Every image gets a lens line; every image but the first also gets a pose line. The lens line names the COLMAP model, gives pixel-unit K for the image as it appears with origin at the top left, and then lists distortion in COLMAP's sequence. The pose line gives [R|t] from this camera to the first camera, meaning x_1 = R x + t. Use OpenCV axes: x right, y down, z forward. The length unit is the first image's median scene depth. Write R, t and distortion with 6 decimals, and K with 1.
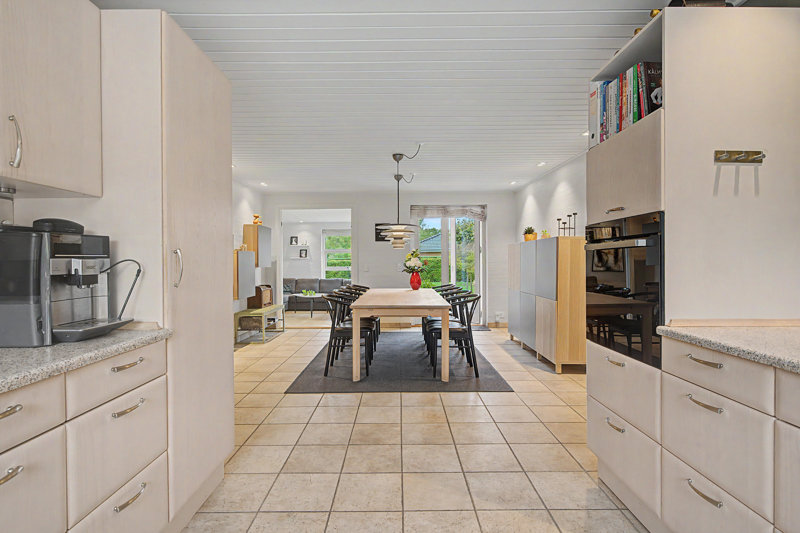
lens RADIAL K [[403.4, 0, 399.0], [0, 403.4, 266.4], [0, 0, 1]] dist [0.000766, 0.000021]
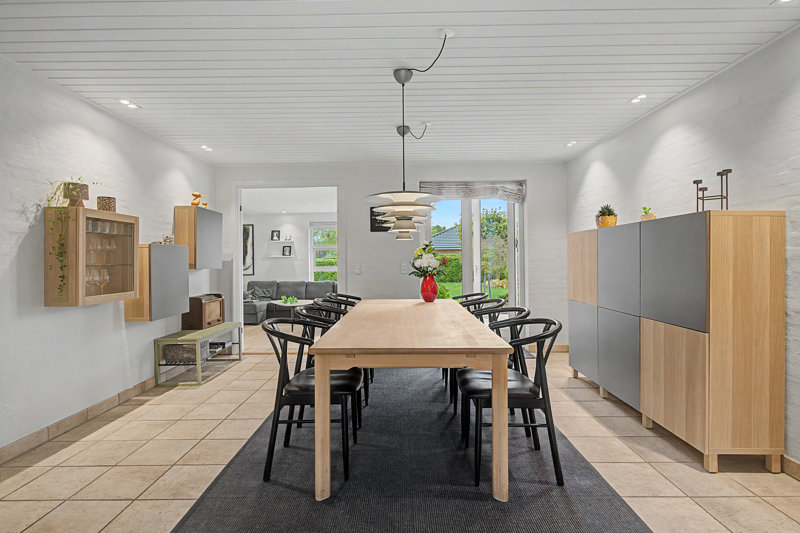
lens RADIAL K [[414.8, 0, 400.8], [0, 414.8, 263.7], [0, 0, 1]] dist [-0.000826, -0.000065]
pose [[0.999988, -0.003925, -0.003055, -0.003889], [0.003912, 0.999983, -0.004405, -0.002742], [0.003072, 0.004393, 0.999986, 0.318030]]
